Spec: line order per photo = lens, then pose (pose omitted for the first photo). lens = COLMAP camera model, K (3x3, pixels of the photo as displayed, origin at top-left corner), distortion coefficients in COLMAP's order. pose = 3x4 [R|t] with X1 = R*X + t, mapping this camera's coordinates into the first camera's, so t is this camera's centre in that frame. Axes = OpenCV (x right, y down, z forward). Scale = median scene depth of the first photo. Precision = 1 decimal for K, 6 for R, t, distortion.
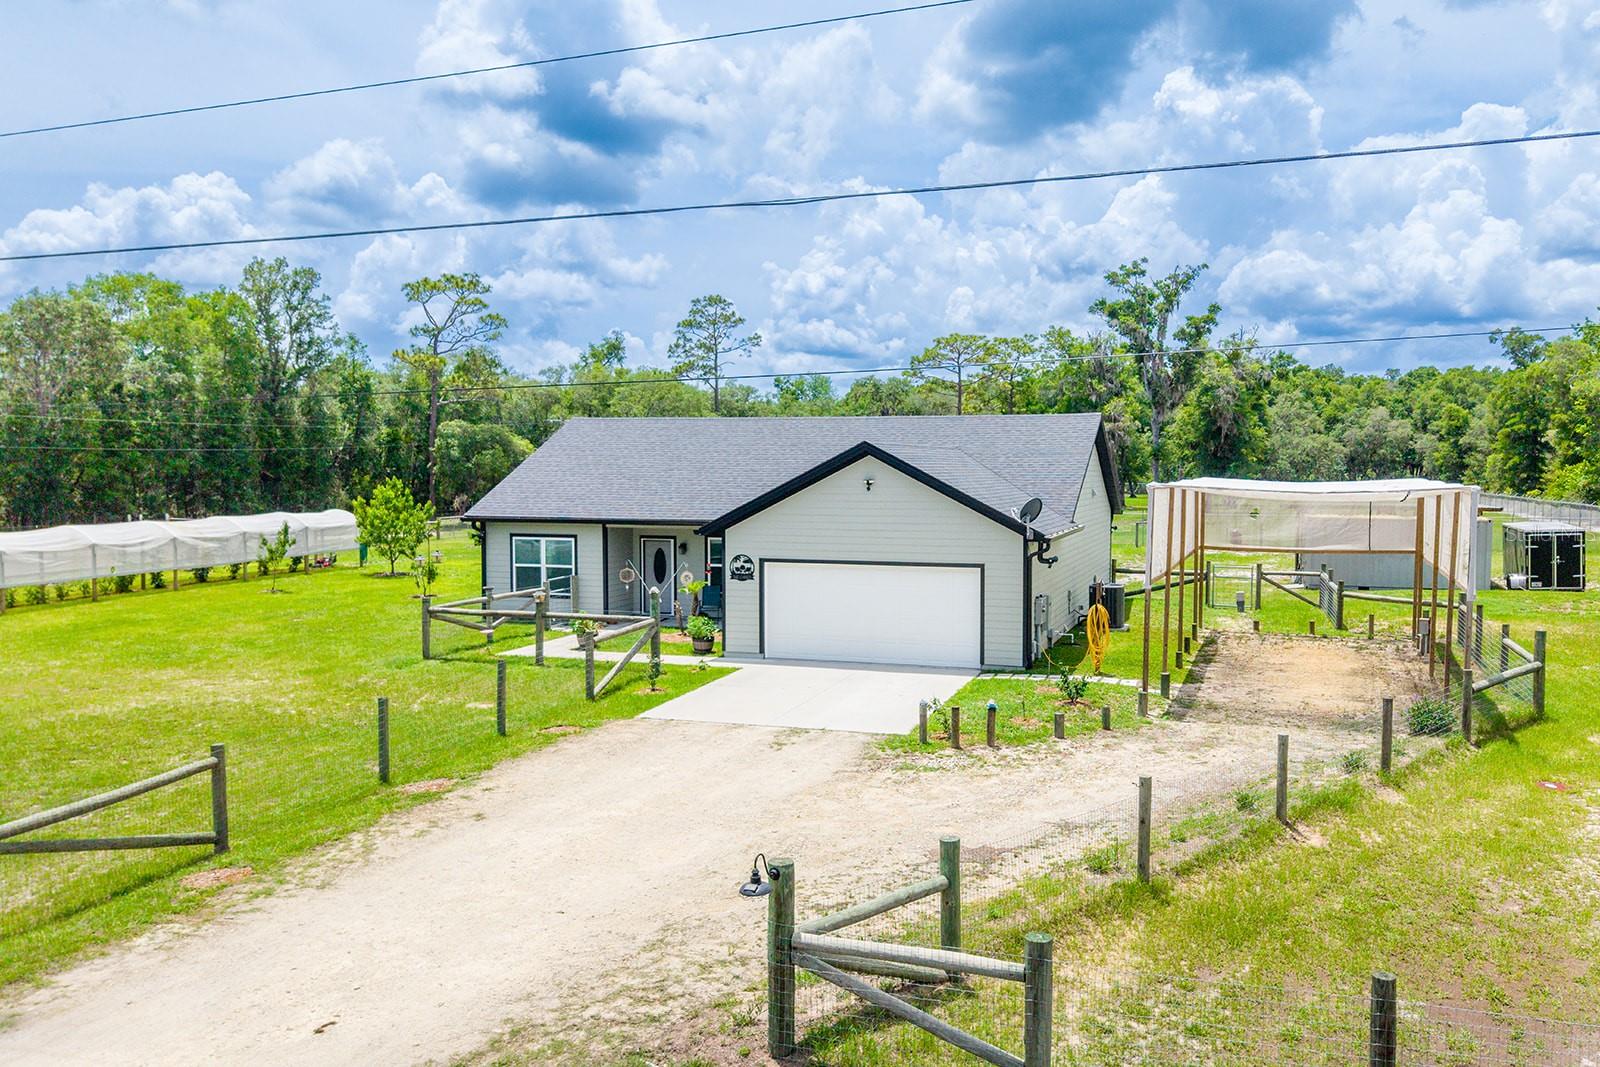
lens RADIAL K [[1252.4, 0, 800.0], [0, 1252.4, 533.5], [0, 0, 1]] dist [0.029236, -0.009239]
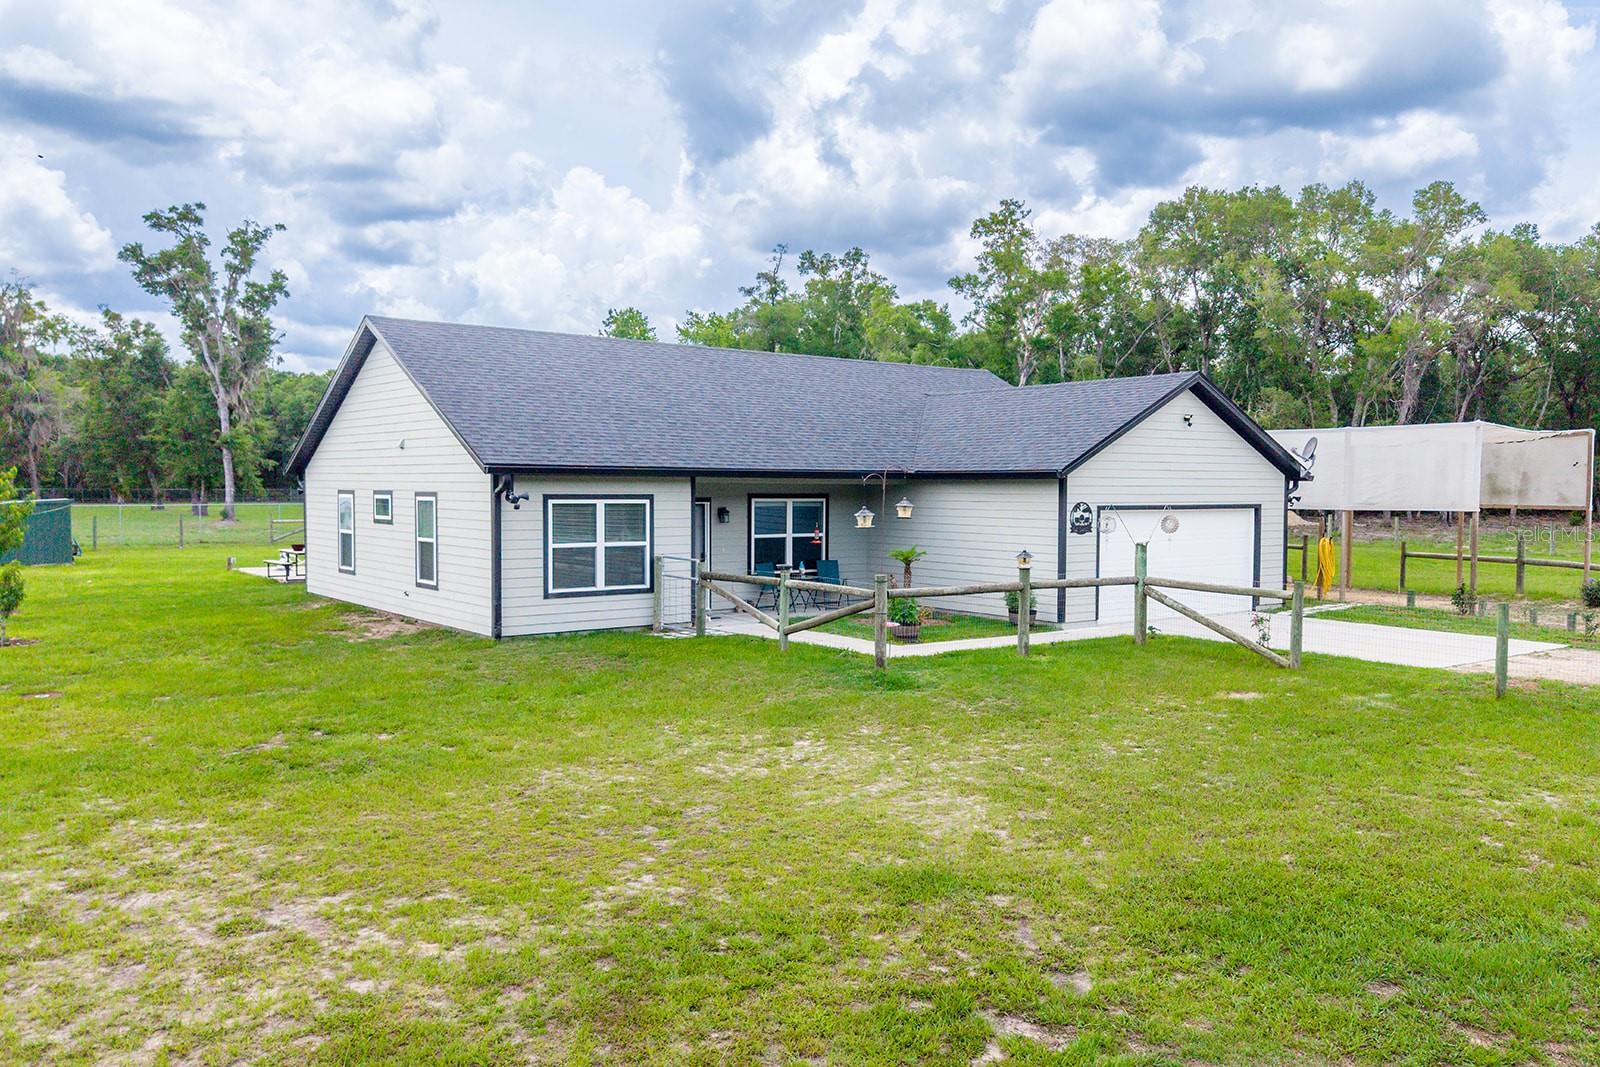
lens RADIAL K [[1252.4, 0, 800.0], [0, 1252.4, 533.5], [0, 0, 1]] dist [0.029236, -0.009239]
pose [[0.488324, -0.029754, 0.872155, -0.702256], [0.038913, 0.999167, 0.012300, 0.016635], [-0.871794, 0.027931, 0.489075, 0.630260]]
